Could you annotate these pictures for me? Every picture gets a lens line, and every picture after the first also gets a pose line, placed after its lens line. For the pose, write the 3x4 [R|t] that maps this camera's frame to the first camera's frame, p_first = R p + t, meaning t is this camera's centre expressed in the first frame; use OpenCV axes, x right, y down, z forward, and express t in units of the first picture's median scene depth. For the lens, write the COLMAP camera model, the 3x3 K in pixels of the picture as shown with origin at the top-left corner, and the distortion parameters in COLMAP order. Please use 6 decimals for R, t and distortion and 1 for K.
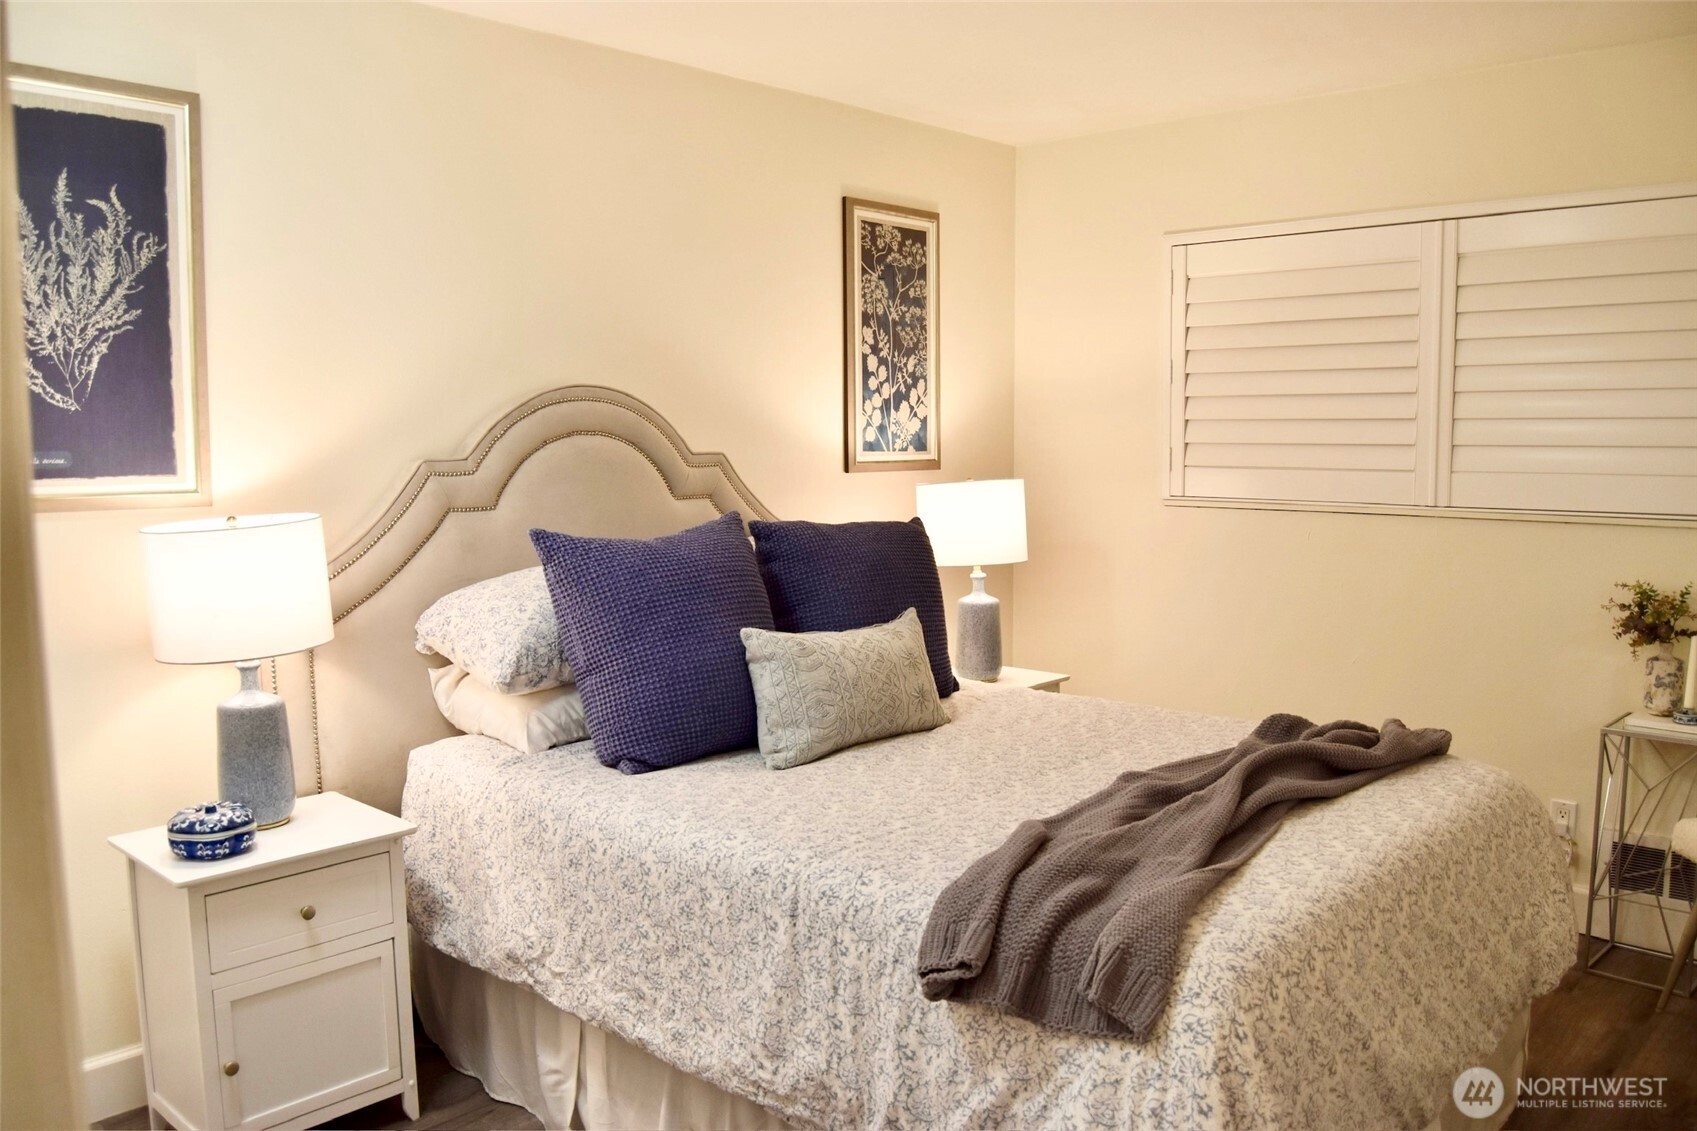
lens RADIAL K [[1312.5, 0, 848.5], [0, 1312.5, 565.5], [0, 0, 1]] dist [-0.096155, 0.049404]
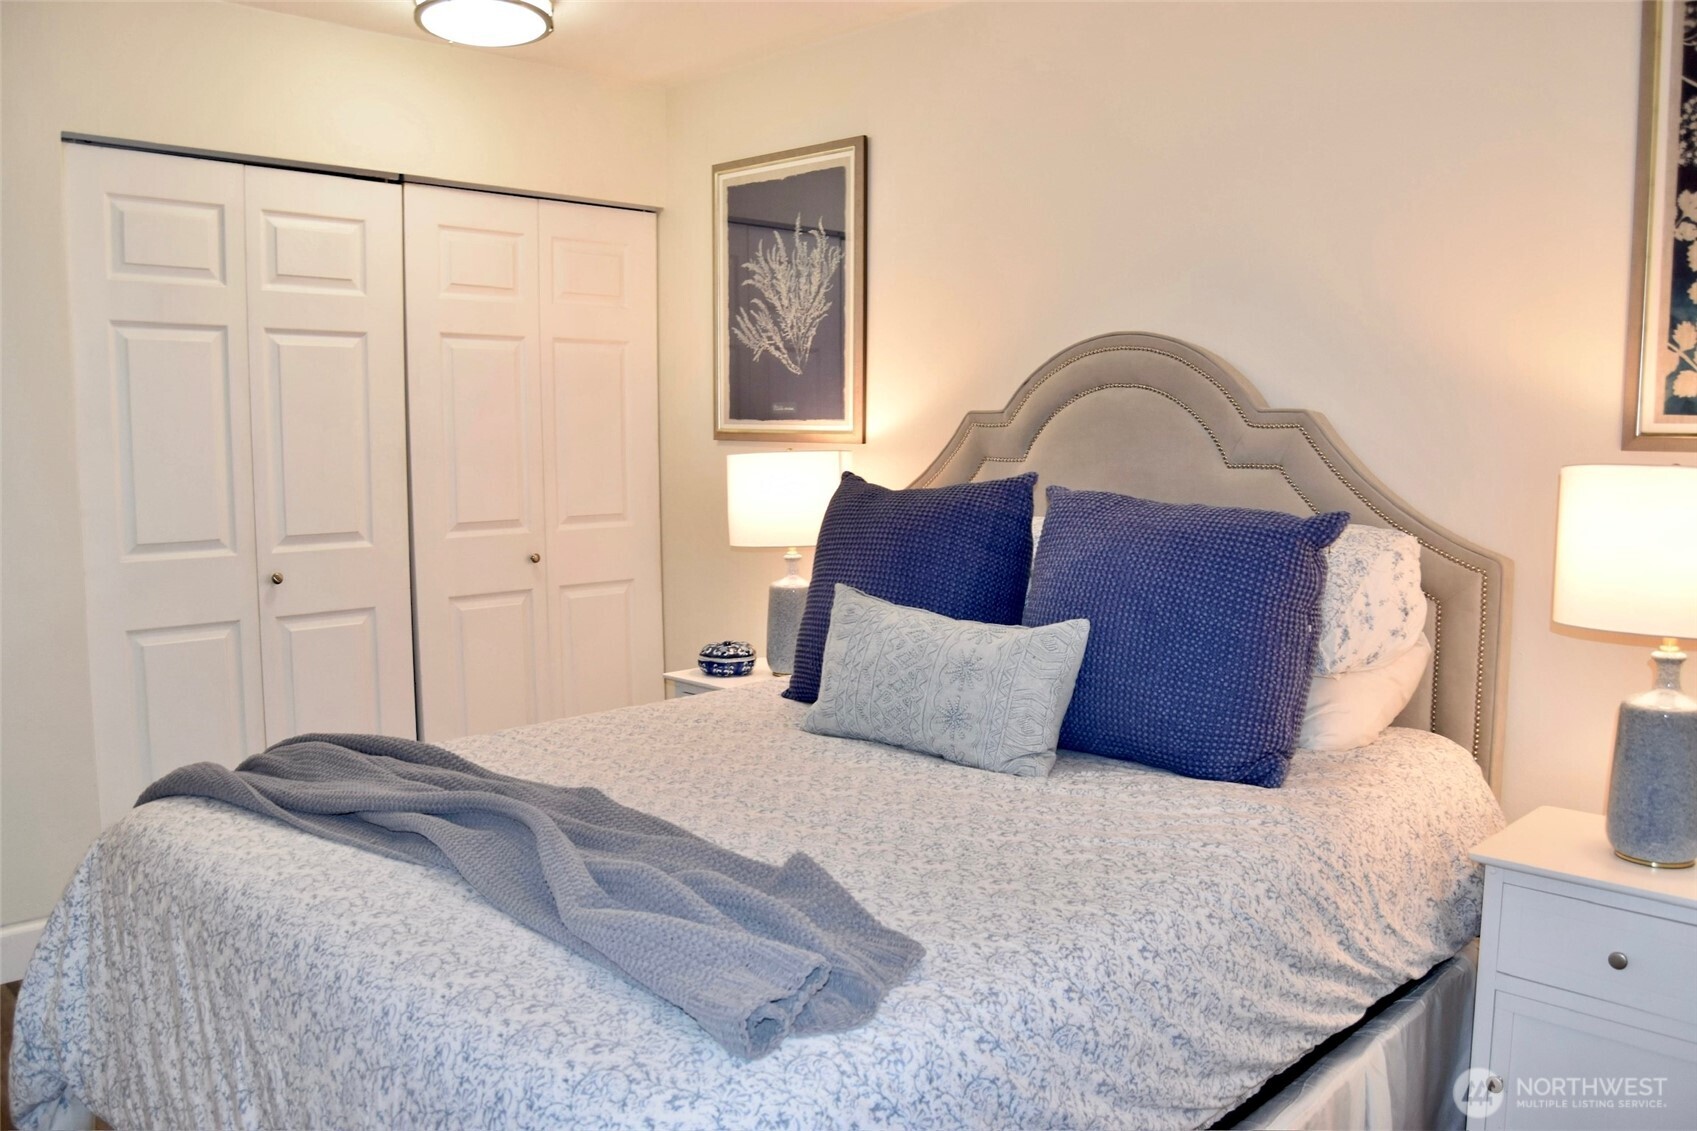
lens RADIAL K [[1312.5, 0, 848.5], [0, 1312.5, 565.5], [0, 0, 1]] dist [-0.096155, 0.049404]
pose [[-0.015306, 0.114071, -0.993355, 0.925702], [-0.100143, 0.988301, 0.115033, -0.081449], [0.994855, 0.101239, -0.003703, 1.065079]]
